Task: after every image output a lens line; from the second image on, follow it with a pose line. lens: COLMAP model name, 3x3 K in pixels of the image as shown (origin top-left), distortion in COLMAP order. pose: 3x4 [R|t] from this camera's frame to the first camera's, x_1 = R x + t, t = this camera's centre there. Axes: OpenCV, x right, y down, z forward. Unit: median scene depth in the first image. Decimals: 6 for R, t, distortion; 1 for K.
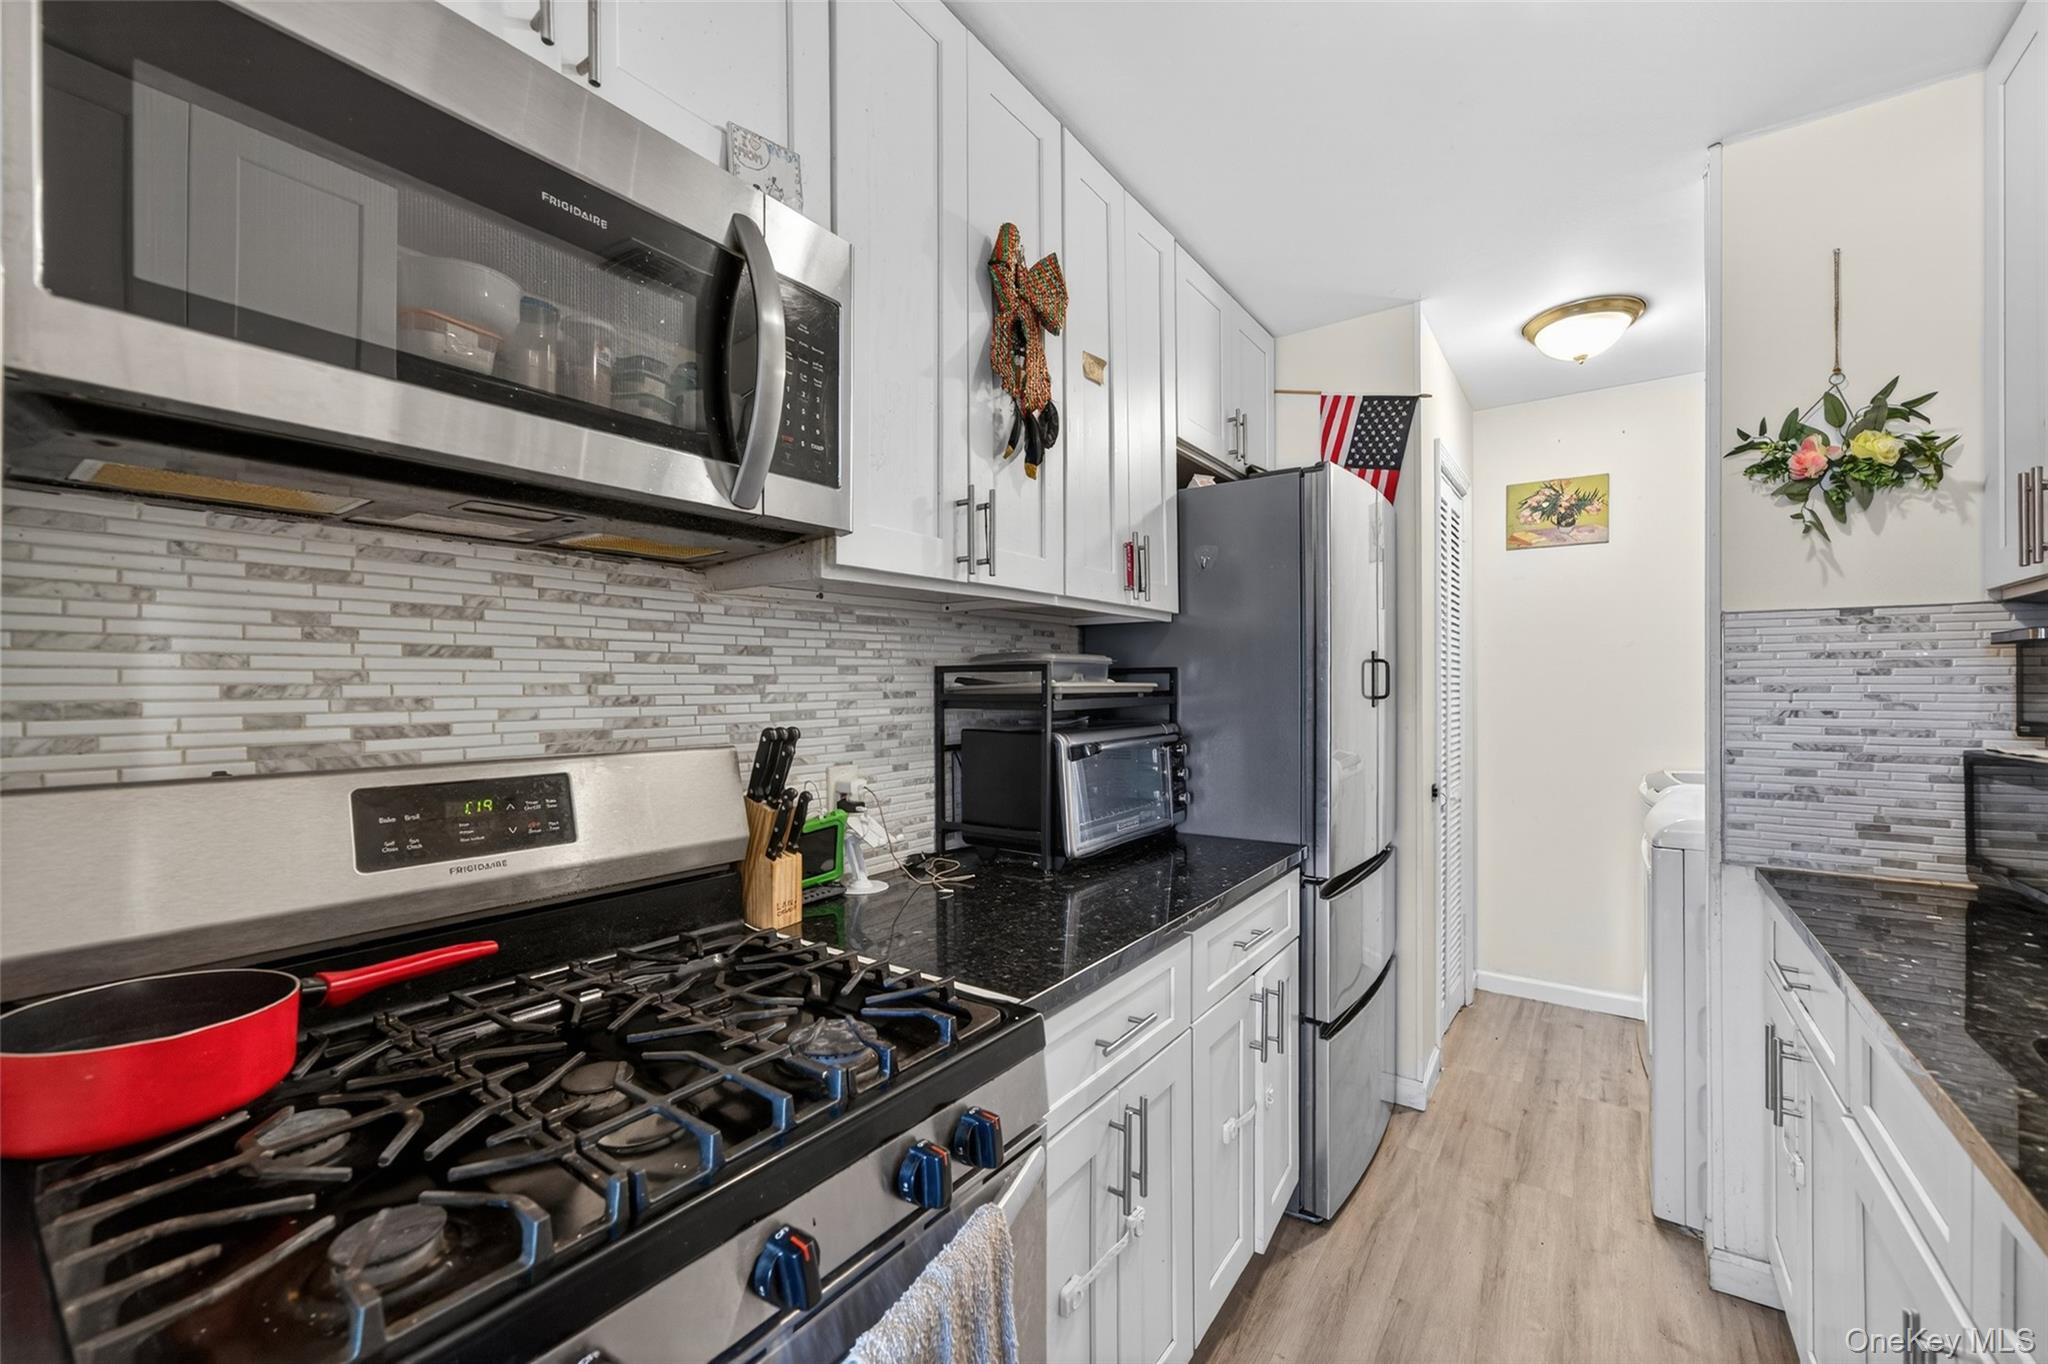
lens RADIAL K [[829.1, 0, 1018.9], [0, 829.1, 687.4], [0, 0, 1]] dist [-0.011216, 0.001183]
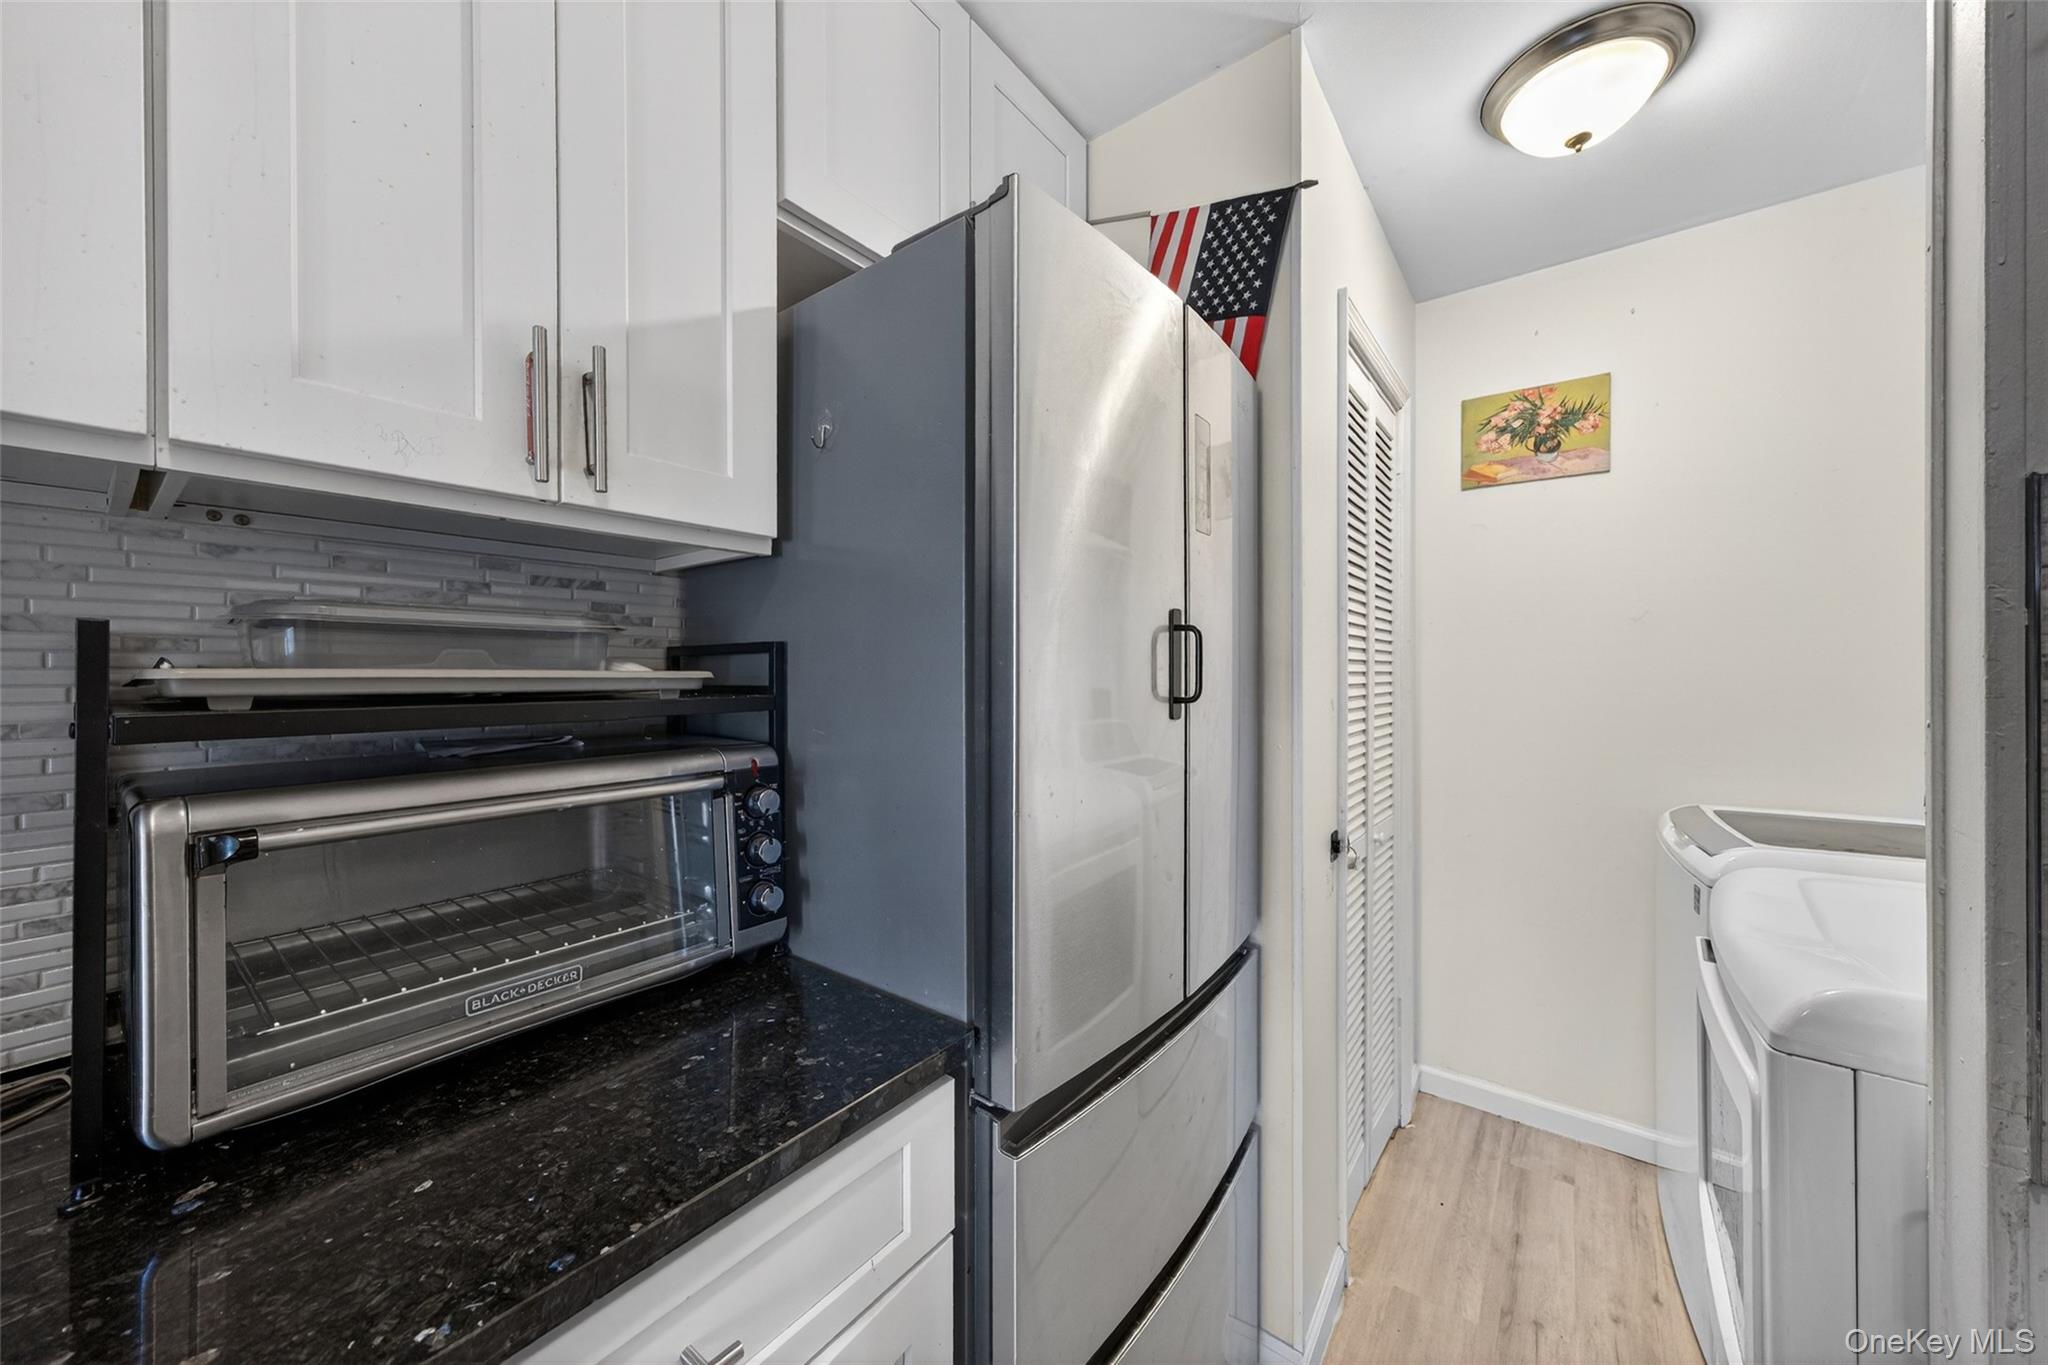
lens RADIAL K [[717.4, 0, 1011.8], [0, 717.4, 679.7], [0, 0, 1]] dist [-0.009302, 0.000209]
pose [[0.998949, 0.000986, -0.045830, 0.383001], [-0.001058, 0.999998, -0.001559, 0.000935], [0.045828, 0.001606, 0.998948, 0.605951]]
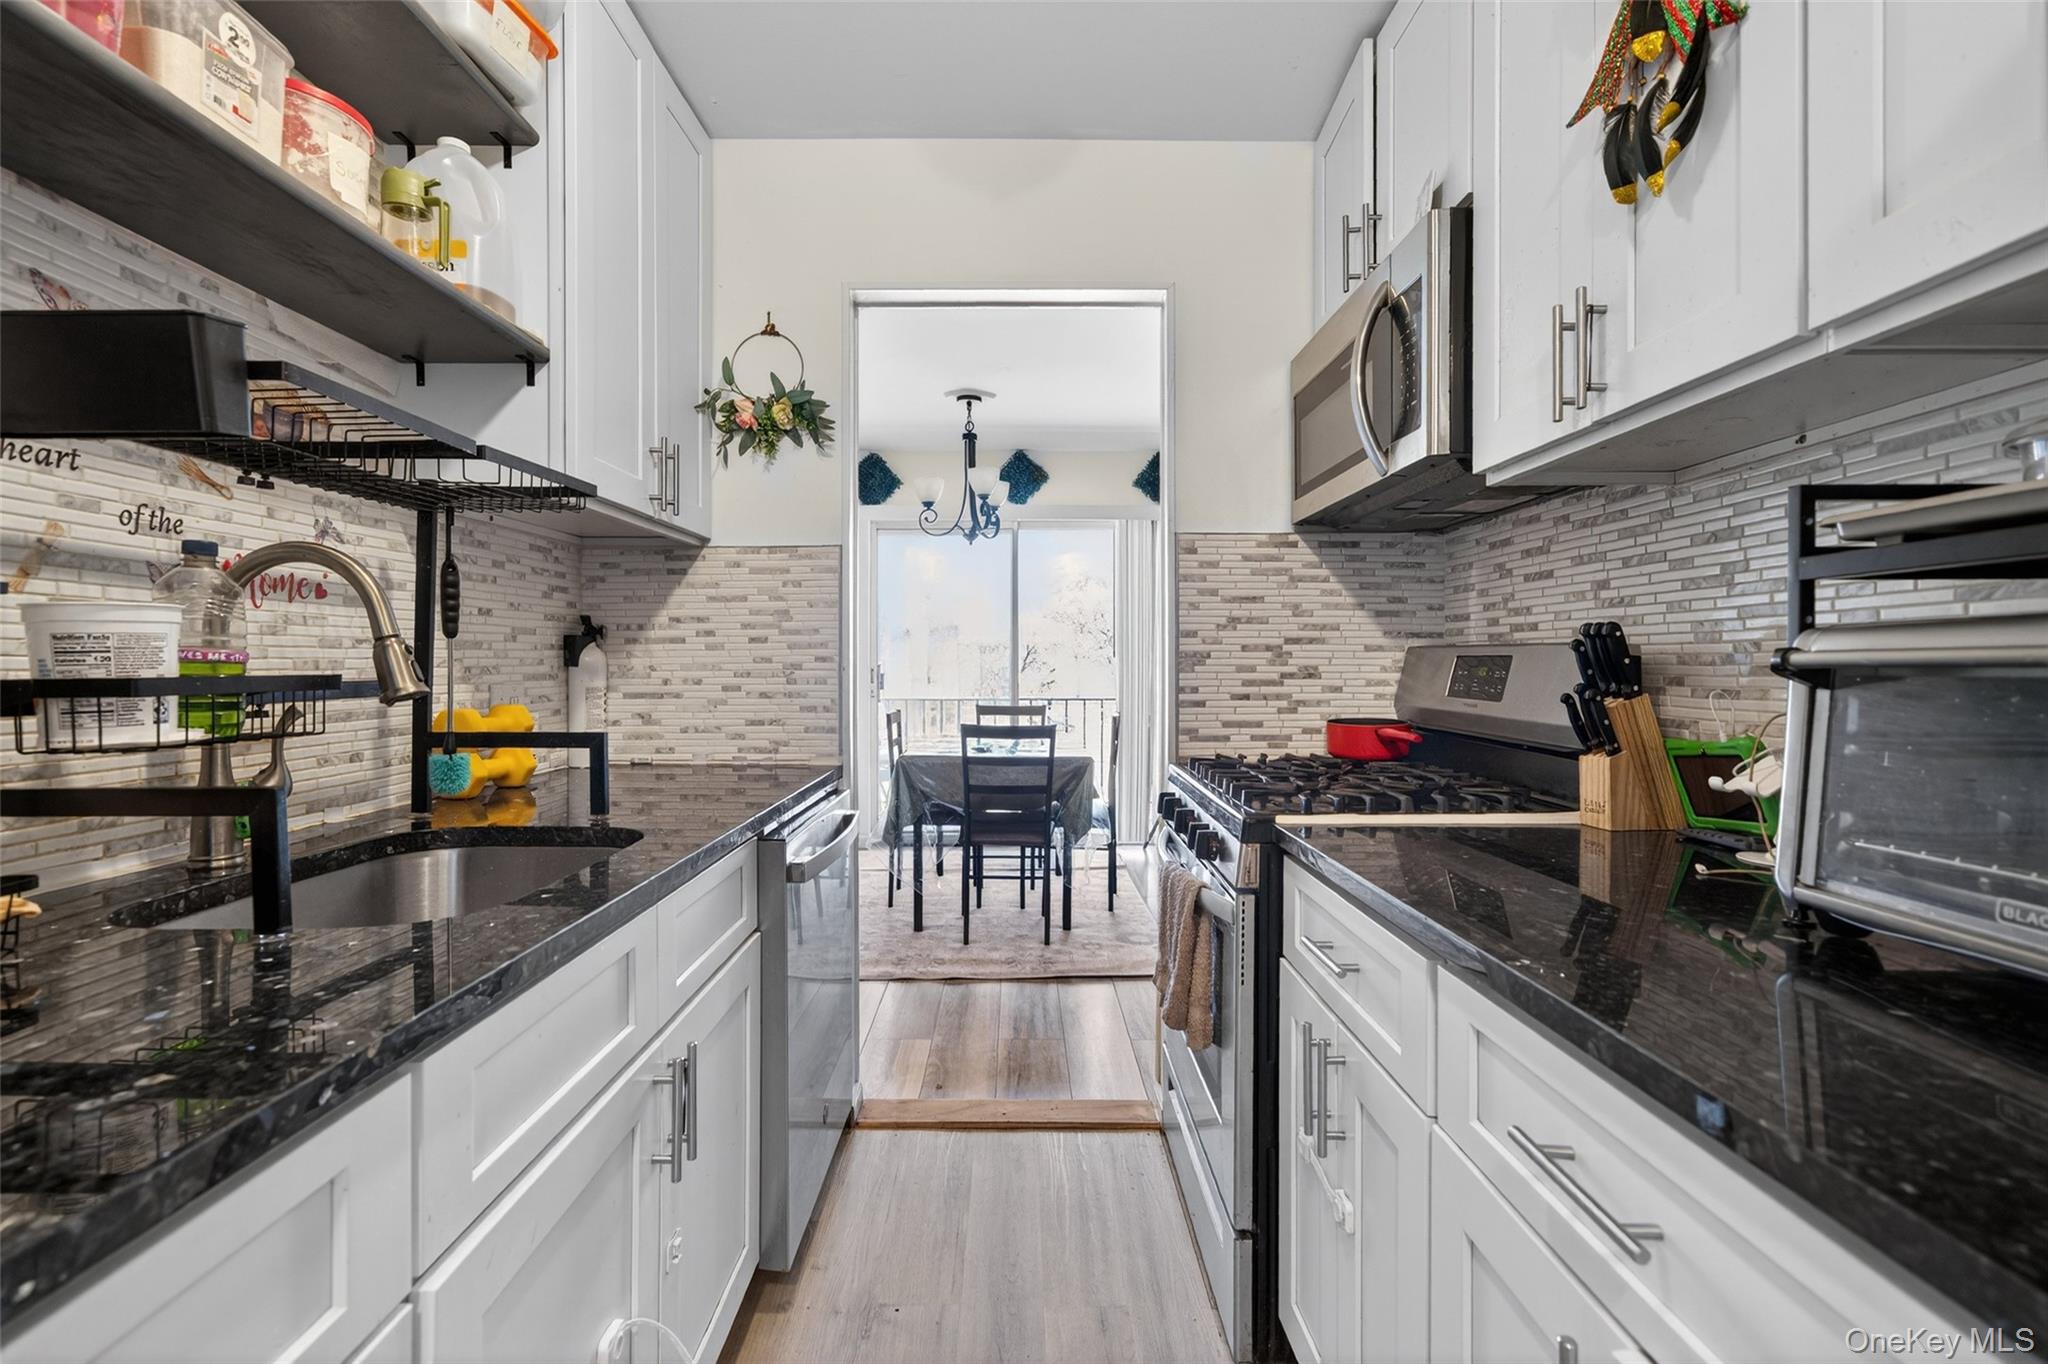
lens RADIAL K [[888.1, 0, 1025.3], [0, 888.1, 665.7], [0, 0, 1]] dist [-0.043424, -0.000317]
pose [[-0.809309, 0.003814, -0.587371, 0.582683], [-0.000289, 0.999976, 0.006891, 0.062340], [0.587383, 0.005746, -0.809289, 0.969990]]
